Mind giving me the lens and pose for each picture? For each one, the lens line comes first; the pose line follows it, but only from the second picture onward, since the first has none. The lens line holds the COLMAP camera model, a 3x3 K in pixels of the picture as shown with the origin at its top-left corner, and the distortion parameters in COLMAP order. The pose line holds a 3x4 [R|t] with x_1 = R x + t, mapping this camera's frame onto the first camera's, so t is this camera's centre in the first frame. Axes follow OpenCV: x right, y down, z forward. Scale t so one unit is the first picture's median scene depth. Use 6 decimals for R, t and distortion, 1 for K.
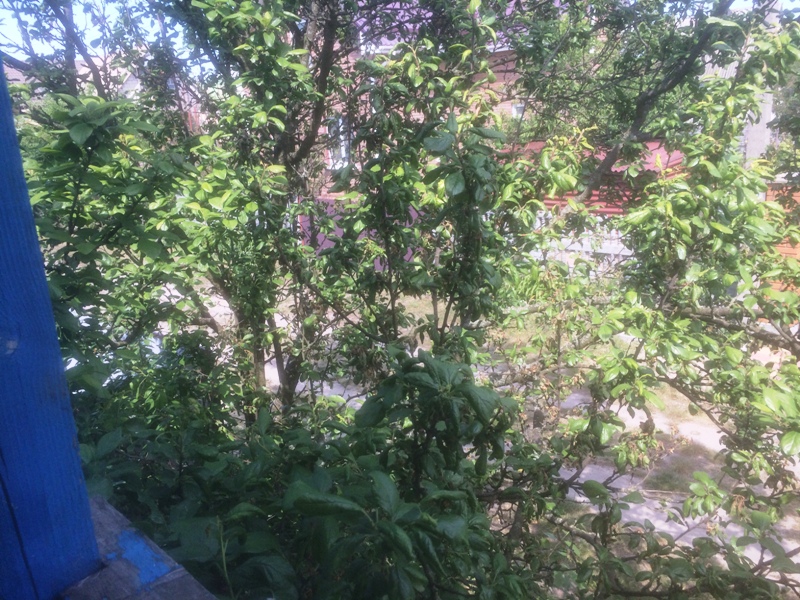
lens RADIAL K [[690.3, 0, 398.1], [0, 690.3, 299.4], [0, 0, 1]] dist [0.088861, -0.100380]
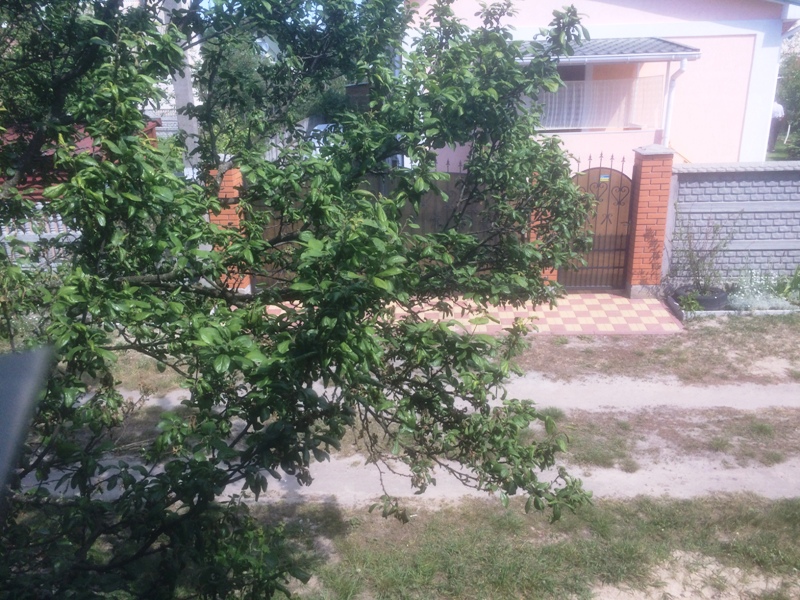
lens RADIAL K [[690.3, 0, 398.7], [0, 690.3, 305.7], [0, 0, 1]] dist [0.088861, -0.100380]
pose [[0.742689, -0.169799, 0.647751, -0.000542], [0.151729, 0.984830, 0.084192, 0.033522], [-0.652221, 0.035754, 0.757186, -0.128482]]
